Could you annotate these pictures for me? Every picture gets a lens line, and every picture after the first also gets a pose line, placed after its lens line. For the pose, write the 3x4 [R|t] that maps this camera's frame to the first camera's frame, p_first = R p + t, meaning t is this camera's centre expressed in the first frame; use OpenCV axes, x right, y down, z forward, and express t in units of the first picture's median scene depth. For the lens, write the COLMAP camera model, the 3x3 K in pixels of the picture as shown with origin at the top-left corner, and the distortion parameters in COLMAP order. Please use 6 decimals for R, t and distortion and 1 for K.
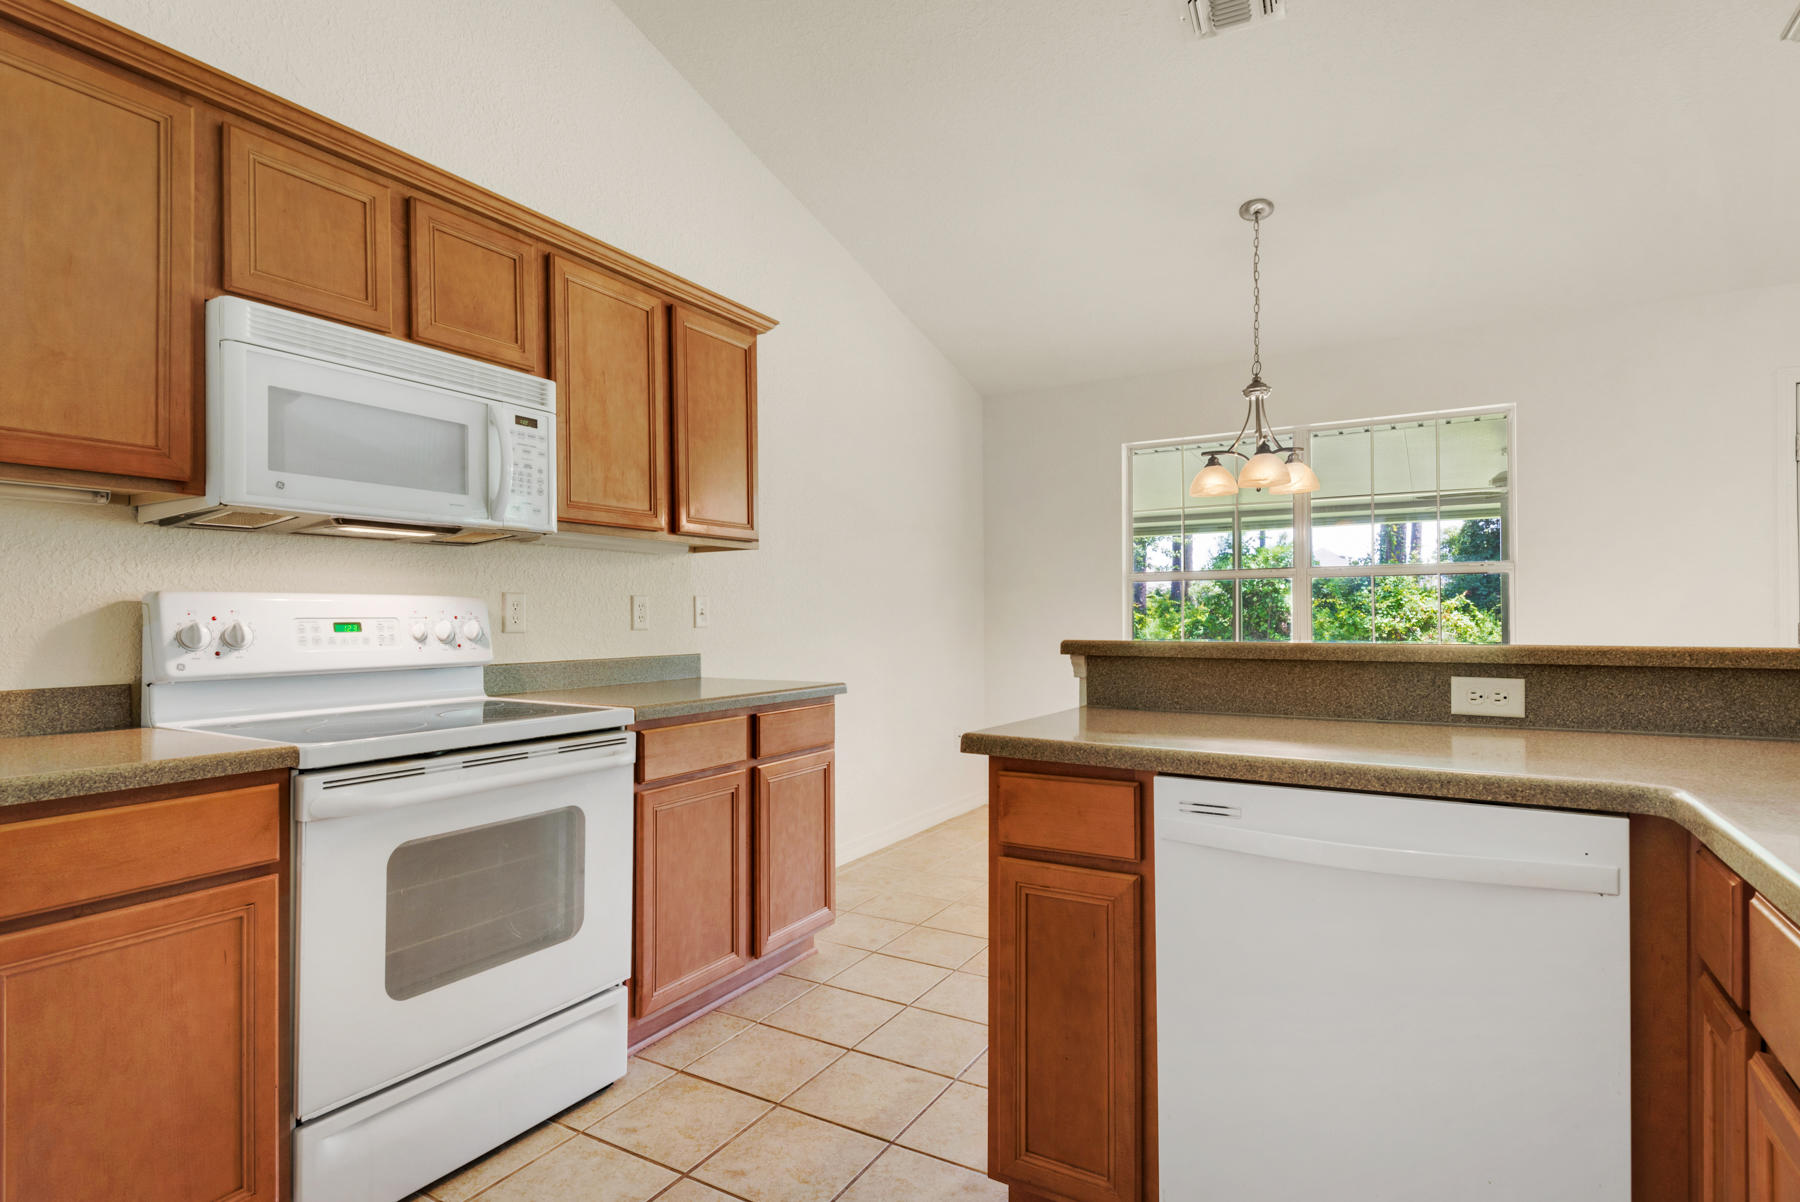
lens RADIAL K [[906.9, 0, 902.4], [0, 906.9, 614.8], [0, 0, 1]] dist [0.013710, -0.000904]
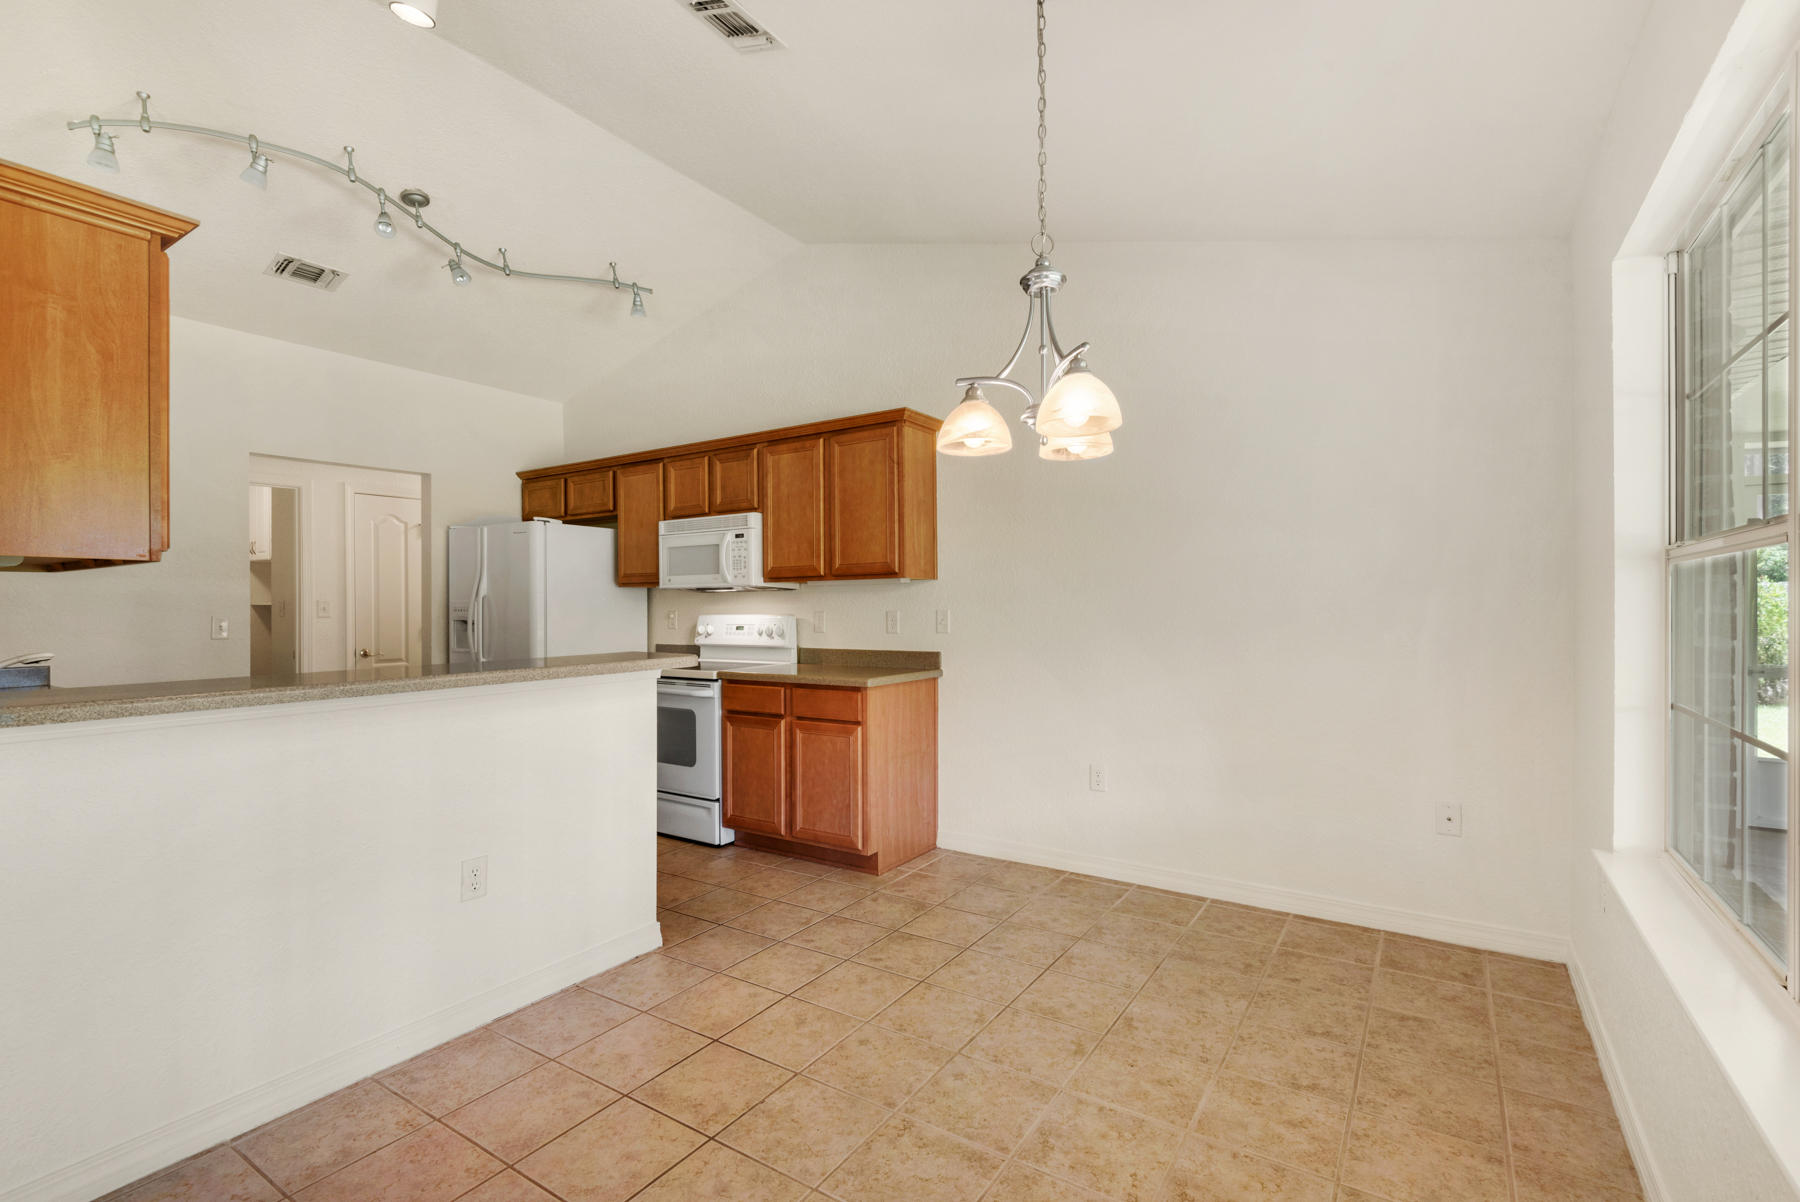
lens RADIAL K [[801.6, 0, 896.7], [0, 801.6, 611.4], [0, 0, 1]] dist [0.033574, -0.027921]
pose [[-0.052452, 0.009720, -0.998576, 1.836542], [0.009830, 0.999909, 0.009217, -0.056631], [0.998575, -0.009332, -0.052543, 1.829053]]
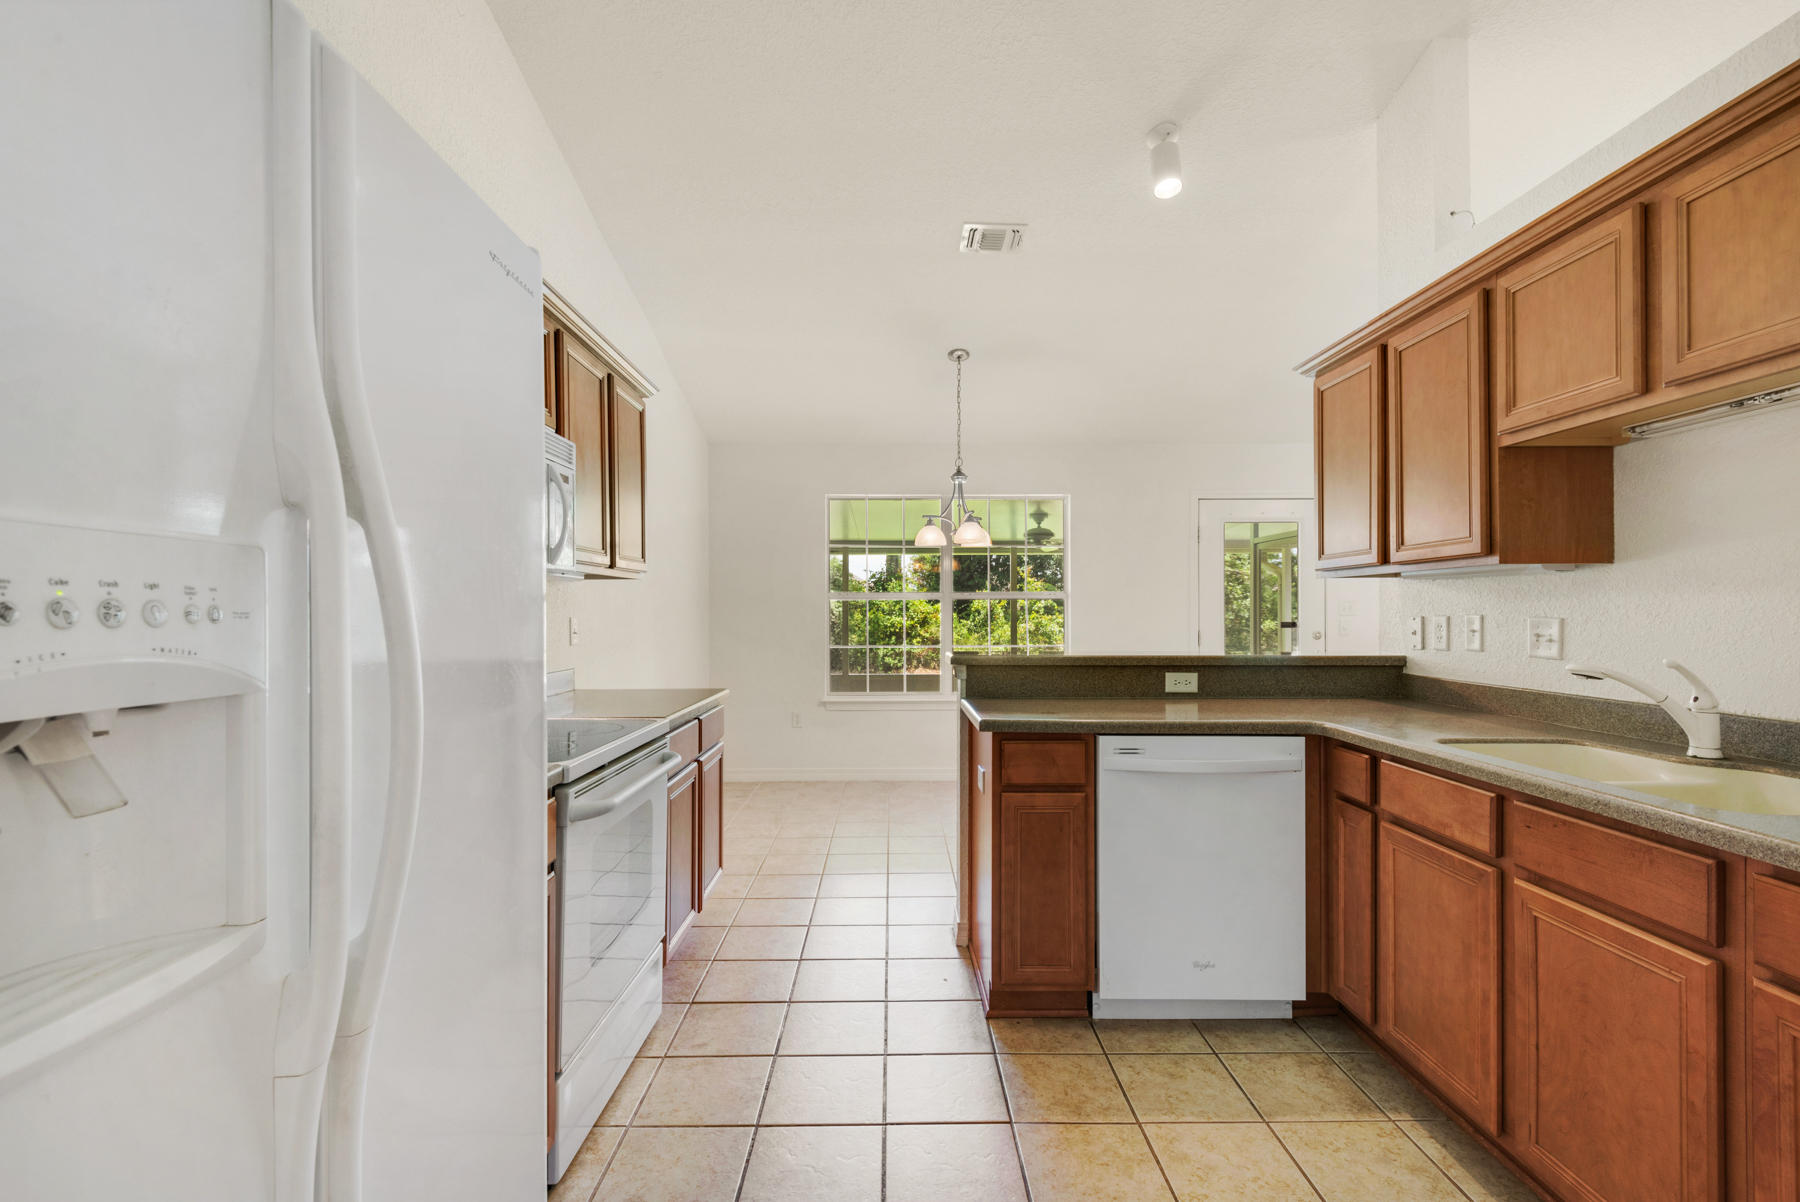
lens RADIAL K [[801.6, 0, 896.7], [0, 801.6, 611.4], [0, 0, 1]] dist [0.033574, -0.027921]
pose [[0.856782, 0.003927, 0.515664, -0.728248], [-0.005024, 0.999987, 0.000732, -0.056716], [-0.515655, -0.003218, 0.856790, -0.134587]]
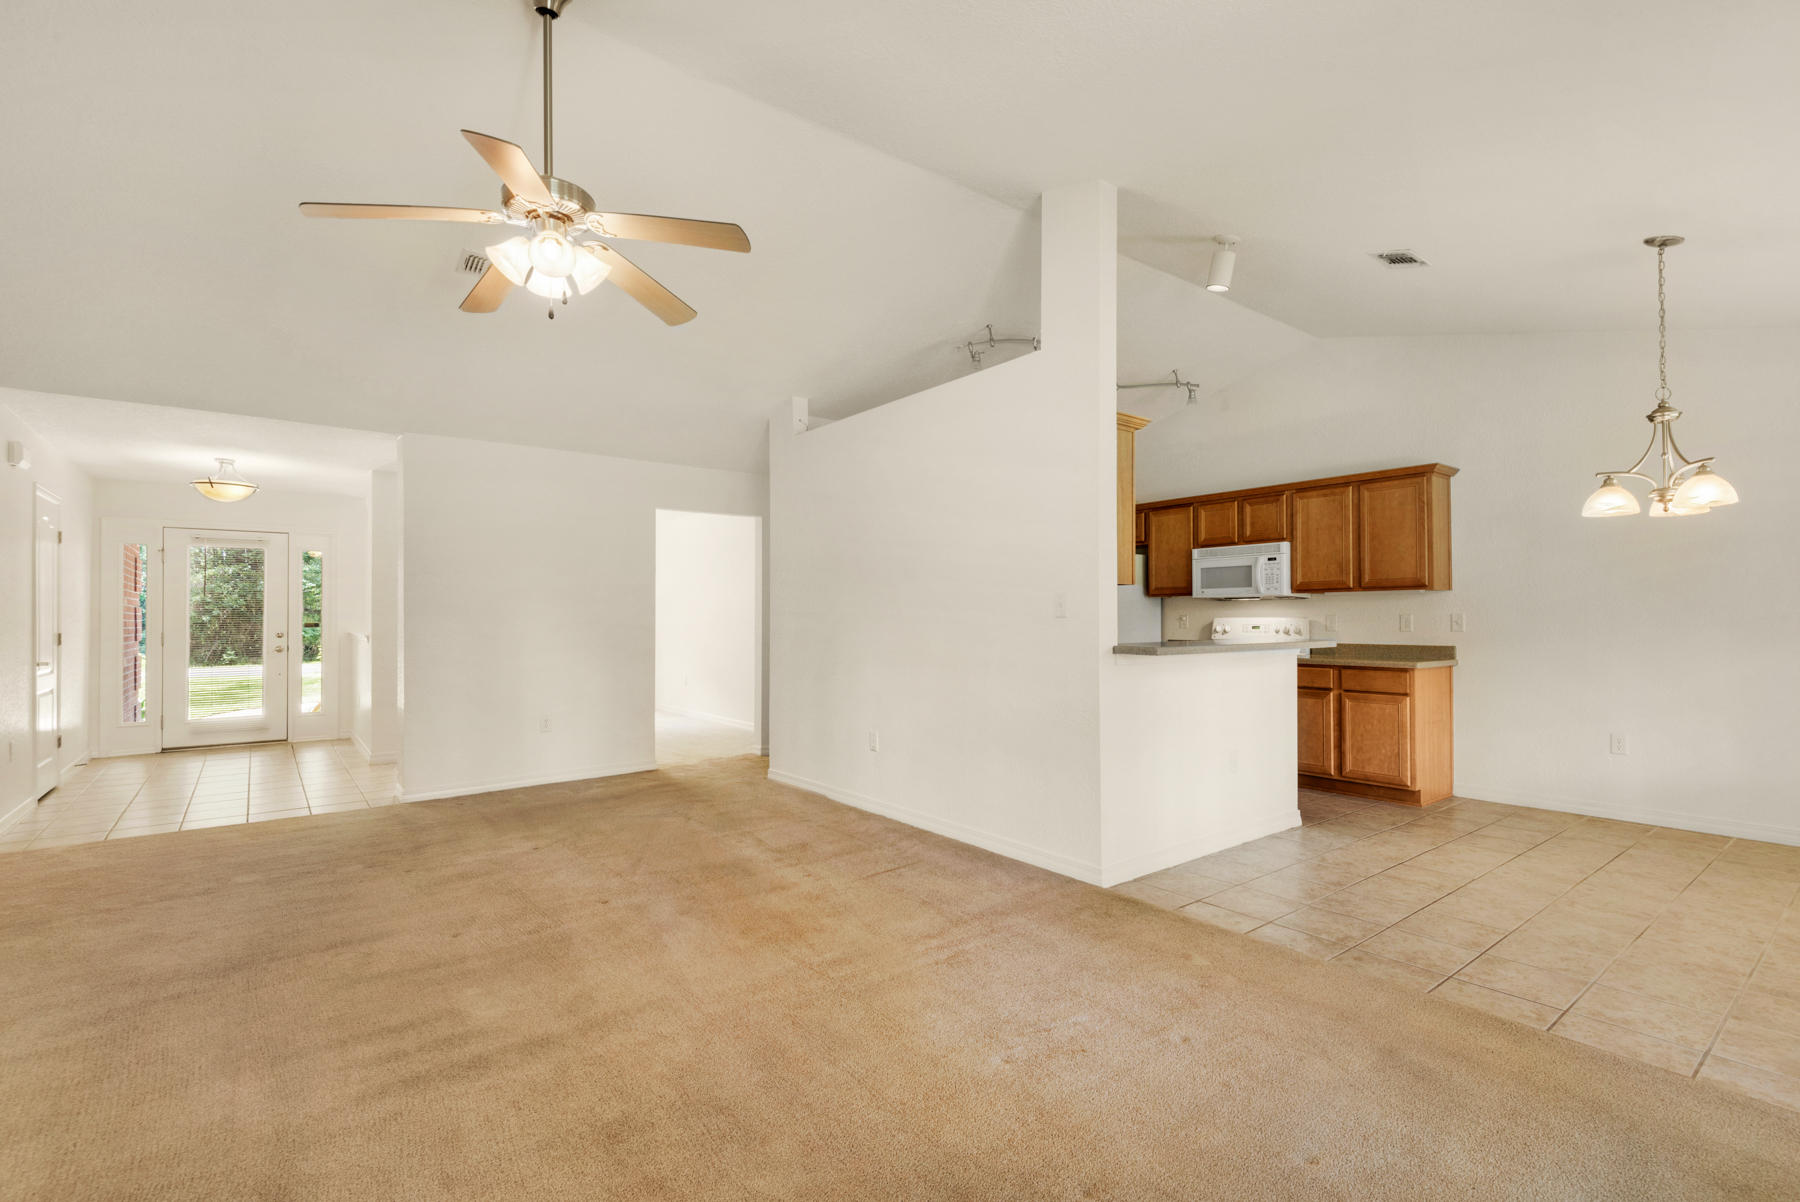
lens RADIAL K [[824.8, 0, 899.4], [0, 824.8, 610.6], [0, 0, 1]] dist [0.036573, -0.015257]
pose [[-0.357550, -0.005548, -0.933877, 3.145710], [0.006821, 0.999940, -0.008552, -0.037448], [0.933869, -0.009428, -0.357491, 1.033139]]
